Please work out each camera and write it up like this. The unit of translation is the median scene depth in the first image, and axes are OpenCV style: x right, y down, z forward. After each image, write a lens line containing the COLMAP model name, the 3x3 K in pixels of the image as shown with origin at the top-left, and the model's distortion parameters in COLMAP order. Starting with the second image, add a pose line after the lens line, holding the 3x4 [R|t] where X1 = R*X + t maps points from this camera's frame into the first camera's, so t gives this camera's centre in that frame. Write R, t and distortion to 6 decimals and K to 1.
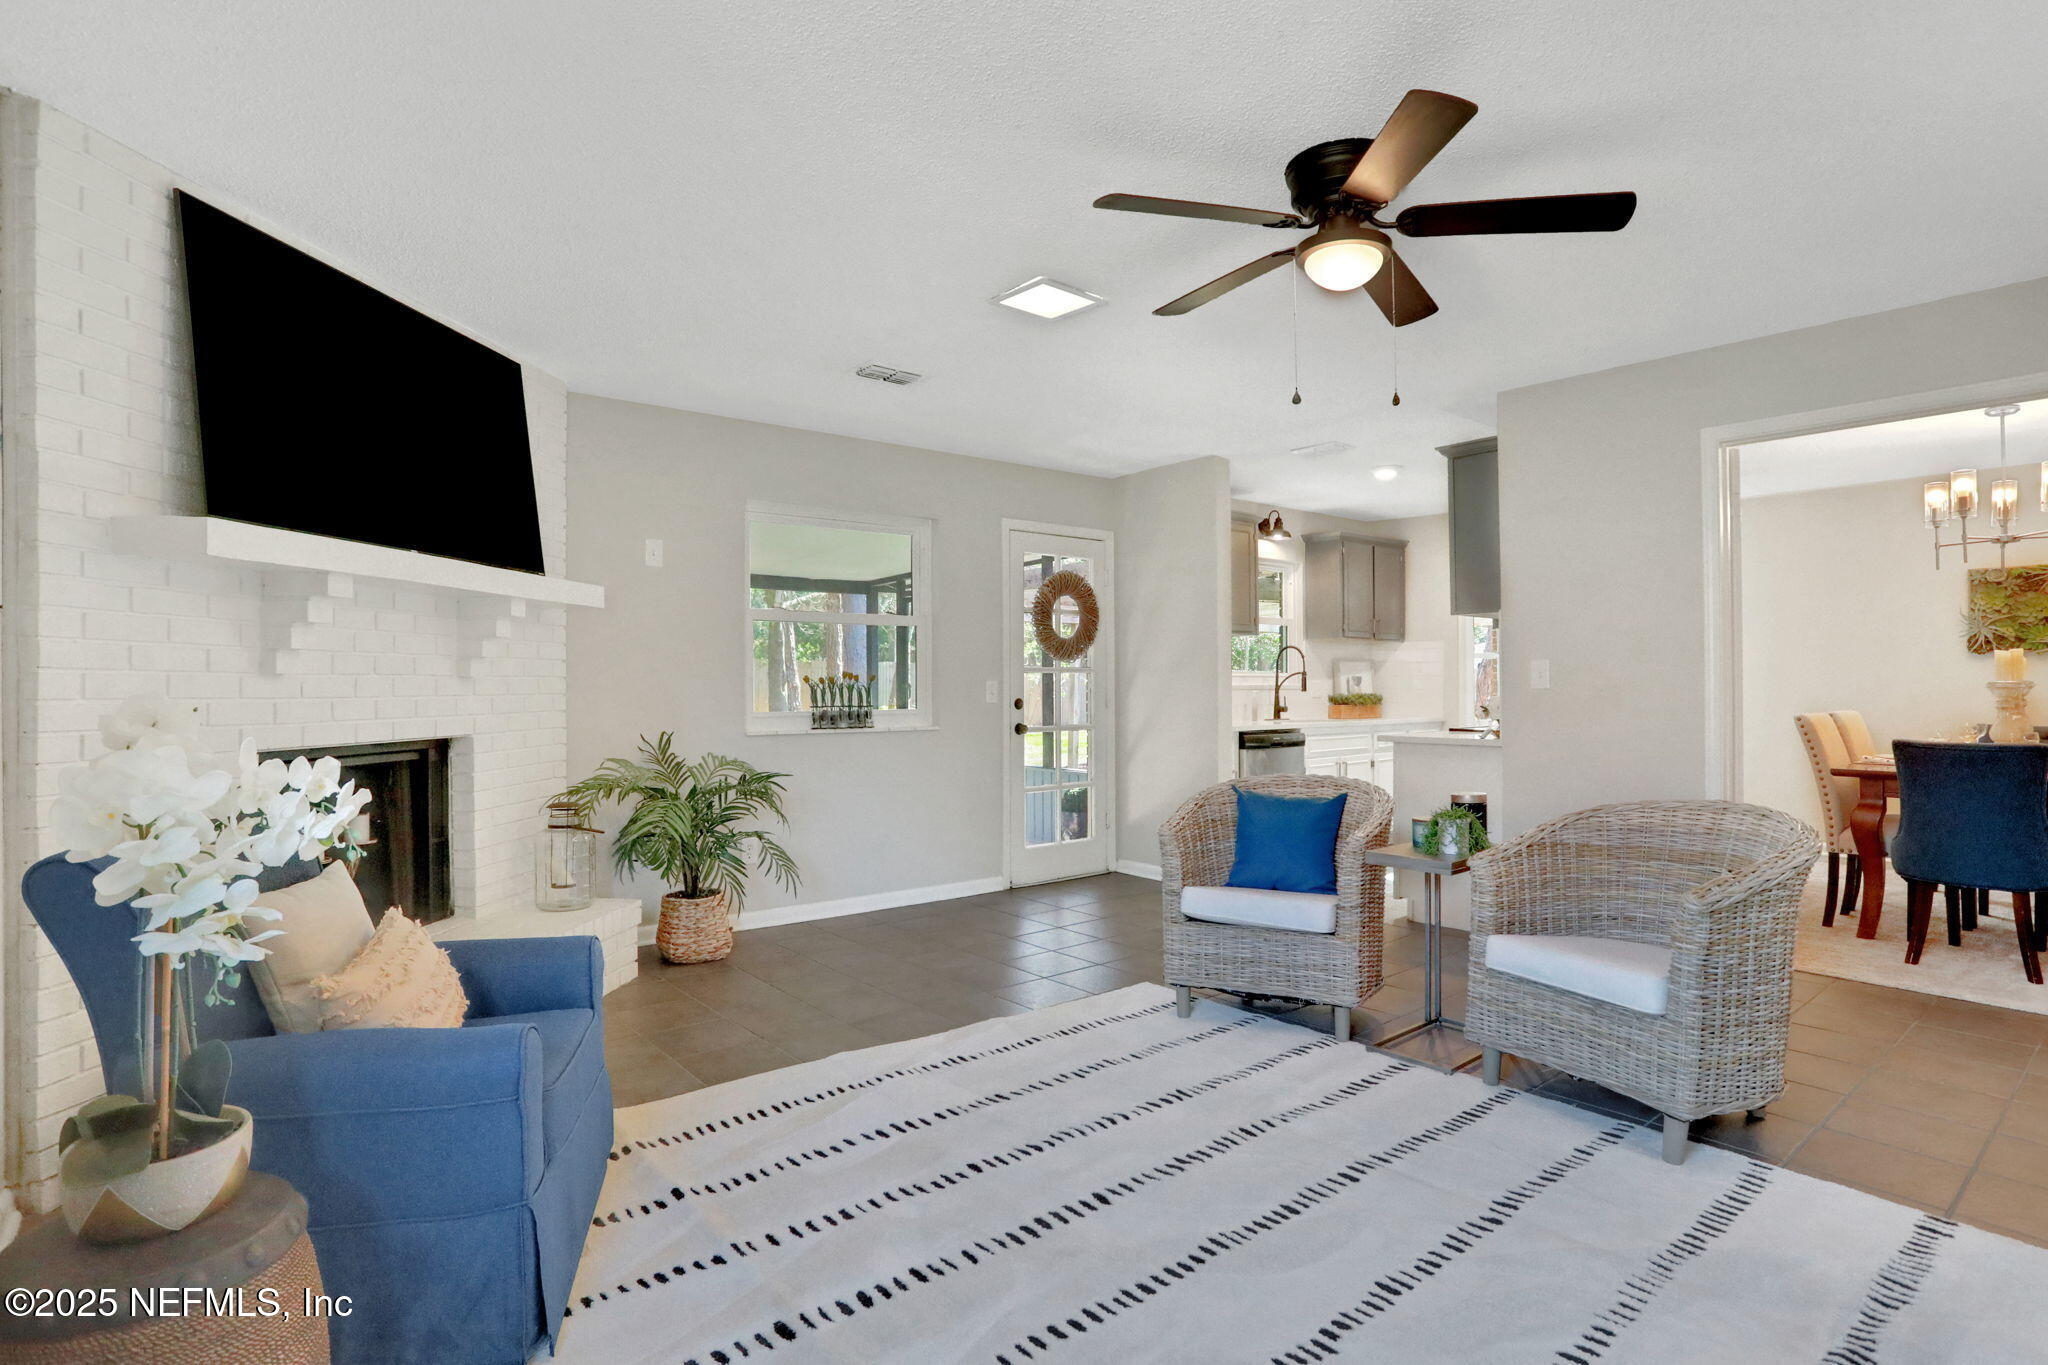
lens RADIAL K [[1044.2, 0, 1024.0], [0, 1044.2, 682.5], [0, 0, 1]] dist [-0.017680, 0.000087]
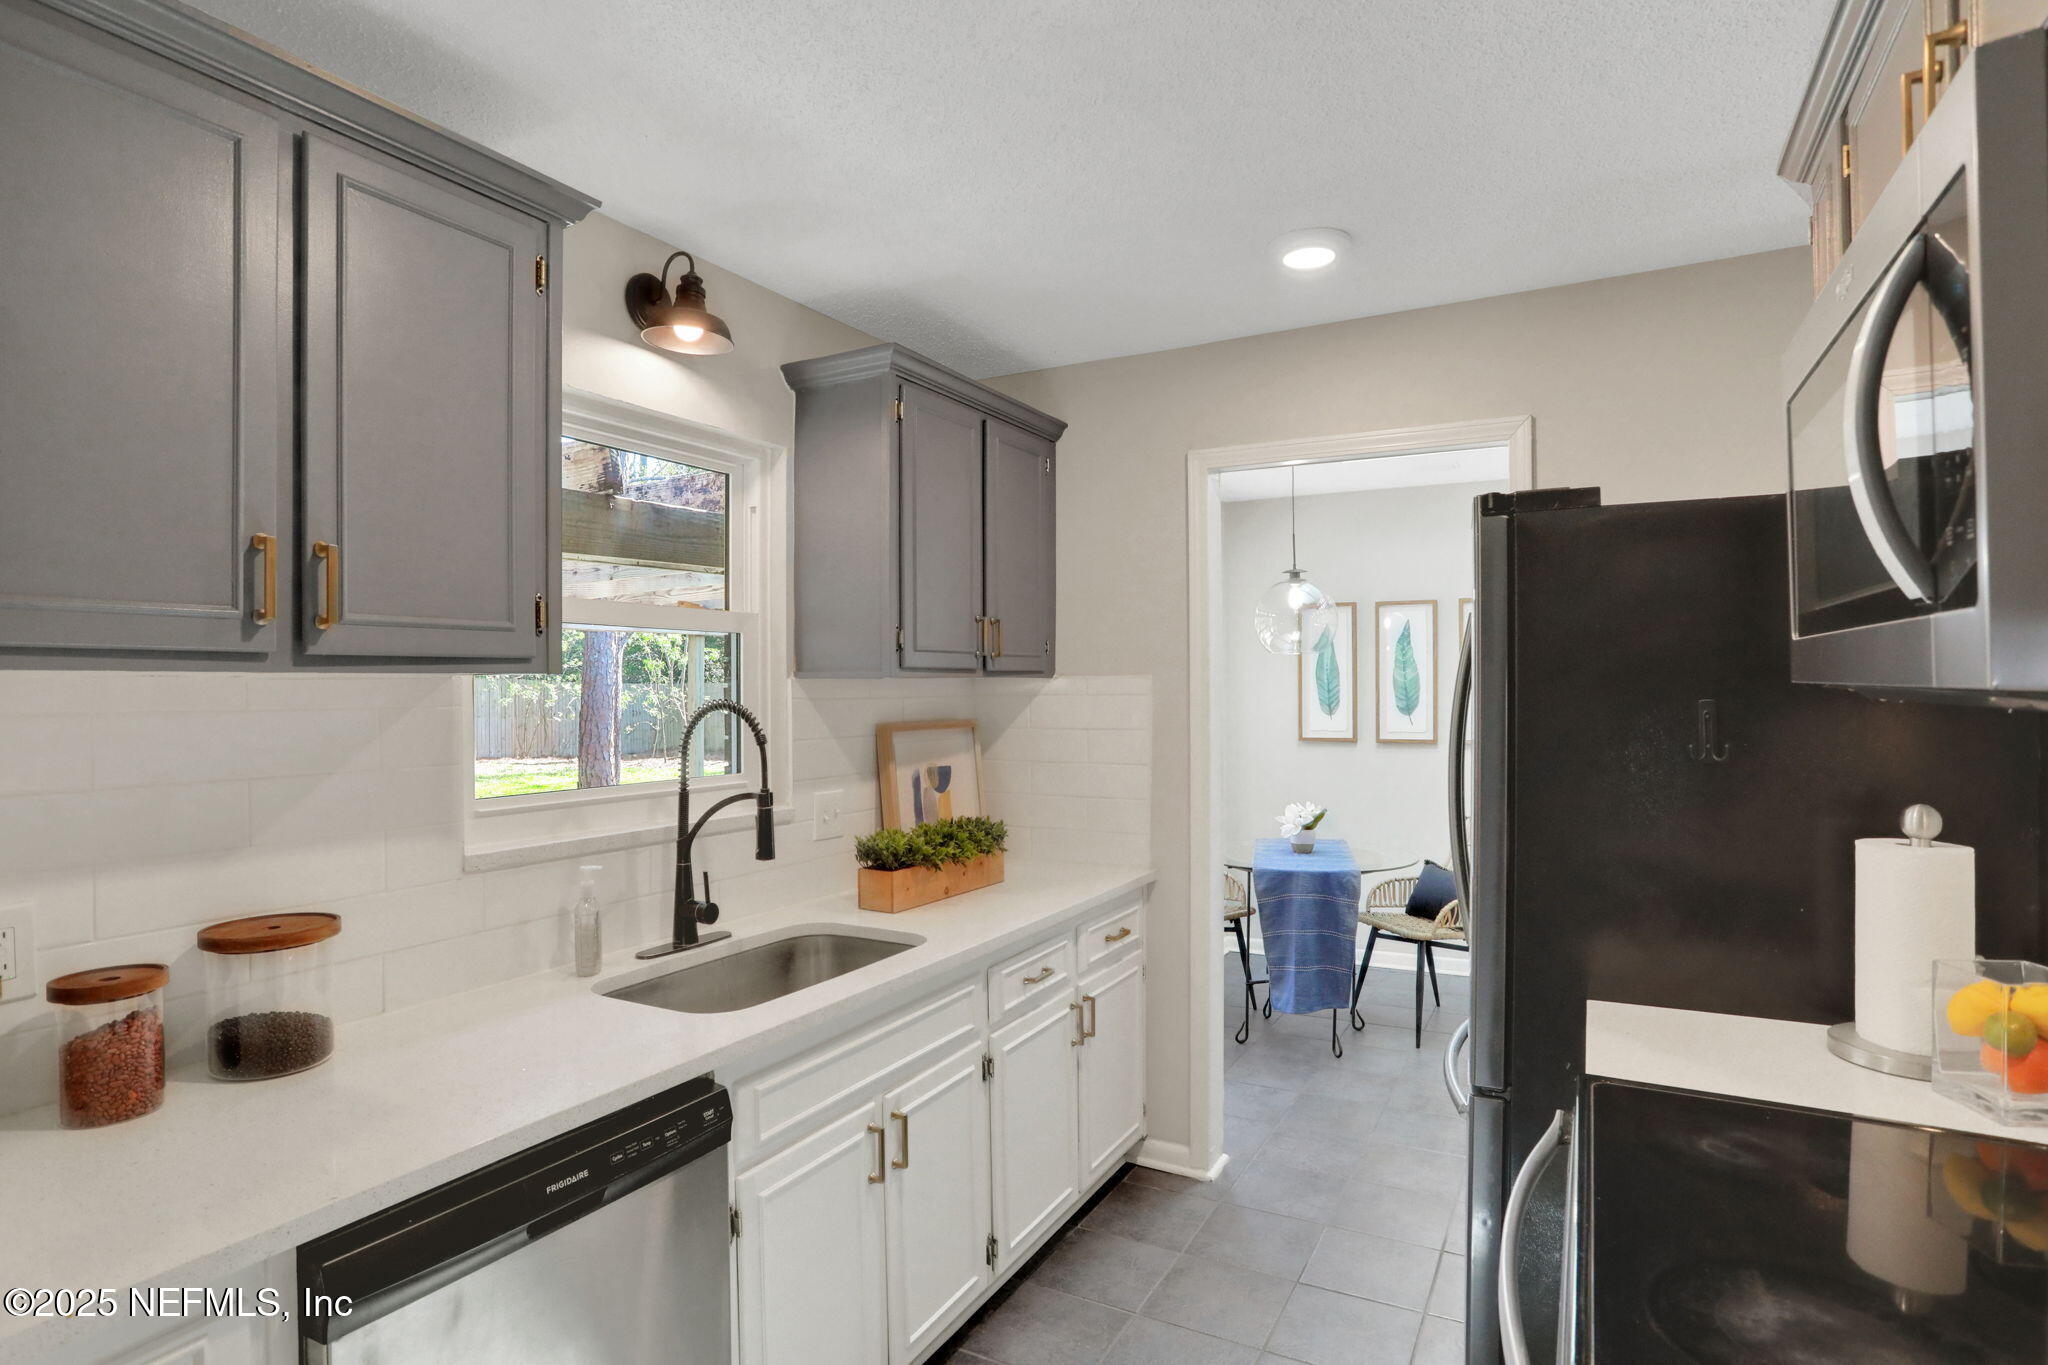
lens RADIAL K [[1044.2, 0, 1024.0], [0, 1044.2, 682.5], [0, 0, 1]] dist [-0.017680, 0.000087]
pose [[0.923301, 0.000671, 0.384077, 0.213442], [0.000313, 0.999997, -0.002498, -0.038376], [-0.384077, 0.002427, 0.923298, 0.673213]]
